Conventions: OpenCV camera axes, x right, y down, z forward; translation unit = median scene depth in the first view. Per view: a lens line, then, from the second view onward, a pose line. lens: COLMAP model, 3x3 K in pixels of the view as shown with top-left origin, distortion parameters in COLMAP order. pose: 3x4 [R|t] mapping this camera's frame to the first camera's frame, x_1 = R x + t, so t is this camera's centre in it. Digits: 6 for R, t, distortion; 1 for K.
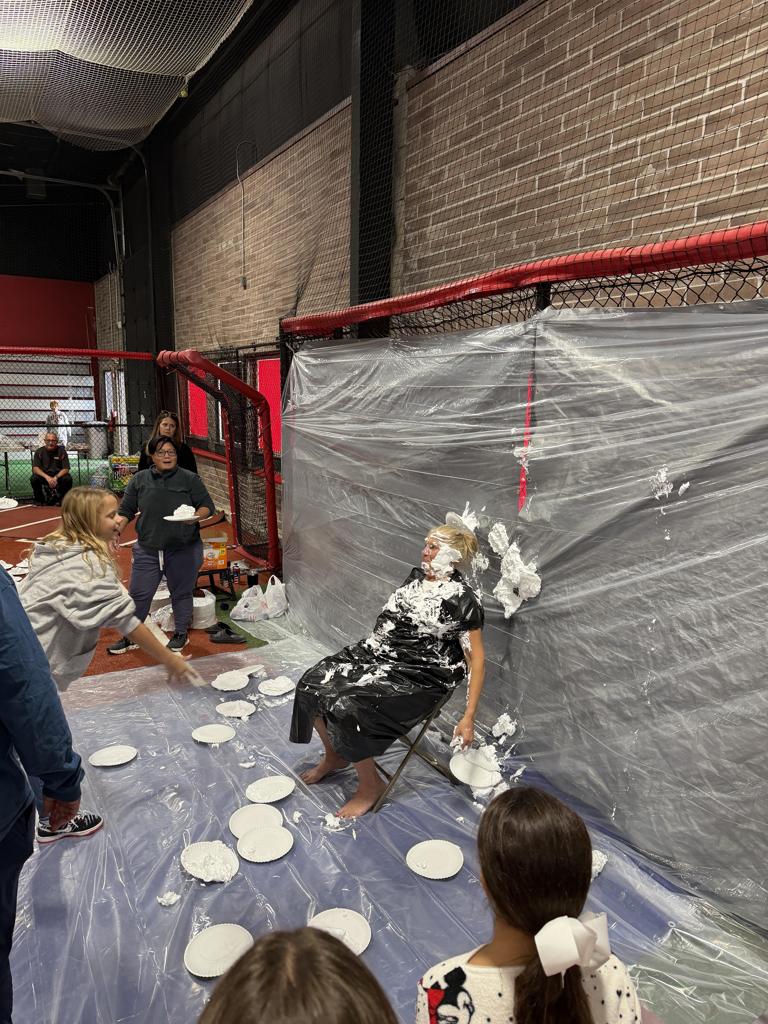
lens RADIAL K [[719.5, 0, 384.0], [0, 719.5, 512.0], [0, 0, 1]] dist [0.092491, -0.115762]
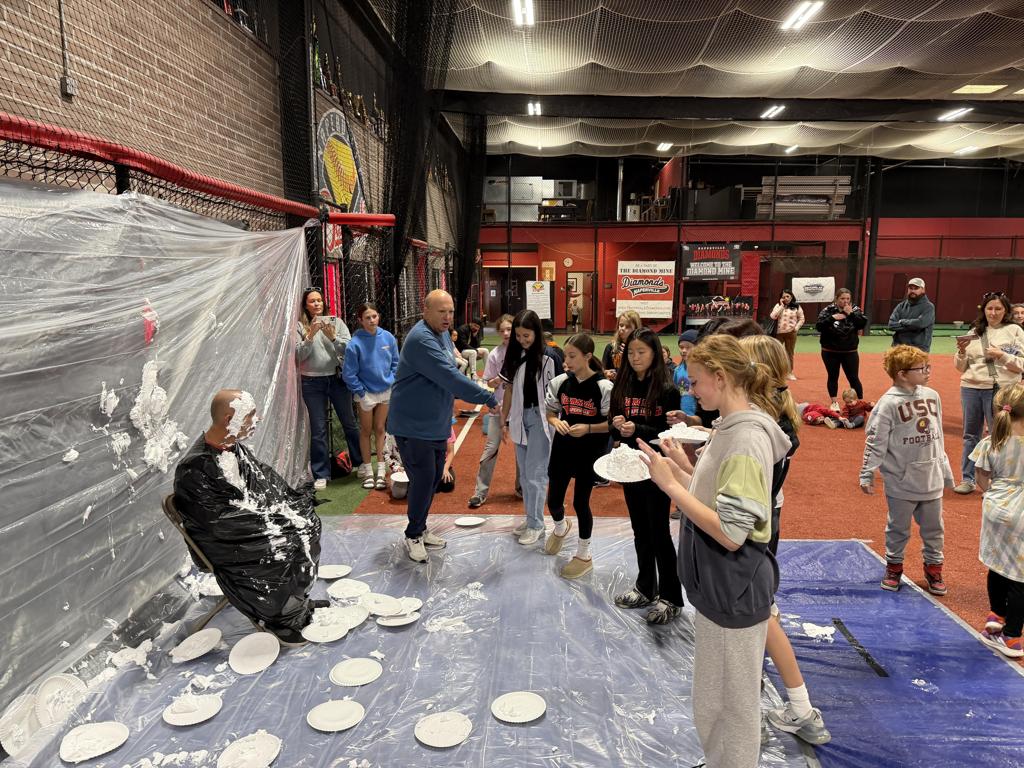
lens RADIAL K [[719.5, 0, 512.0], [0, 719.5, 384.0], [0, 0, 1]] dist [0.092491, -0.115762]
pose [[-0.832956, -0.089240, 0.546096, -0.880125], [0.081378, 0.956422, 0.280420, -0.249601], [-0.547323, 0.278018, -0.789395, 1.583697]]
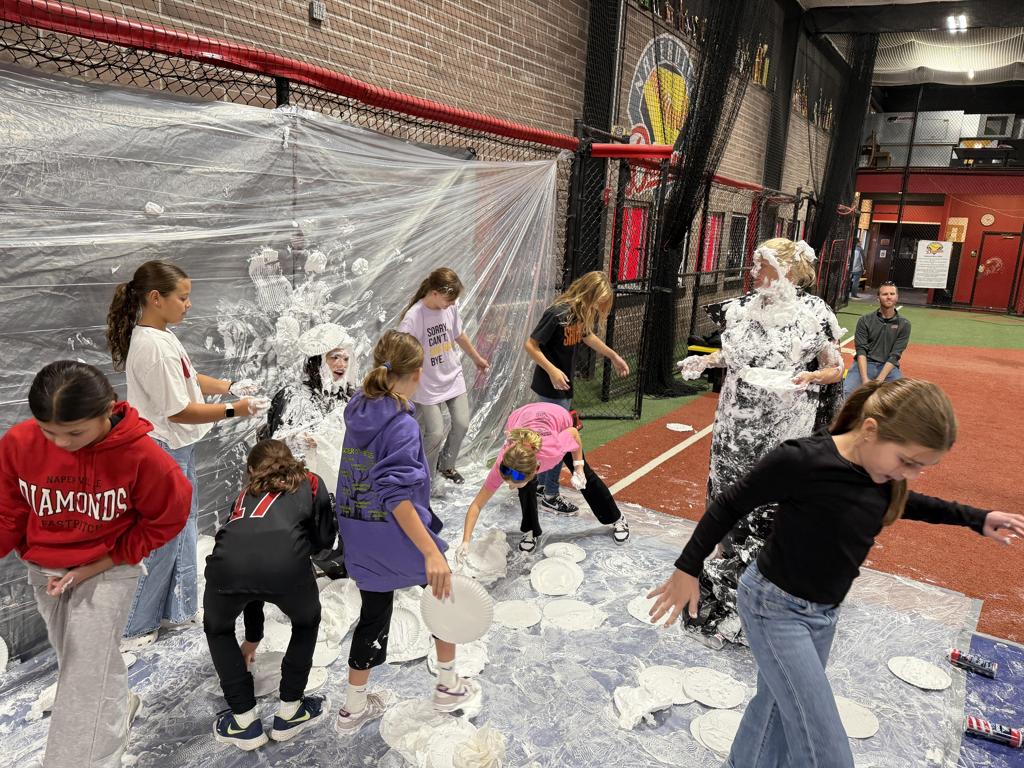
lens RADIAL K [[711.5, 0, 512.0], [0, 711.5, 384.0], [0, 0, 1]] dist [0.006118, -0.000978]
pose [[-0.434263, -0.232106, 0.870369, -0.898699], [0.093047, 0.949506, 0.299635, -0.163624], [-0.895968, 0.211105, -0.390738, 1.153345]]
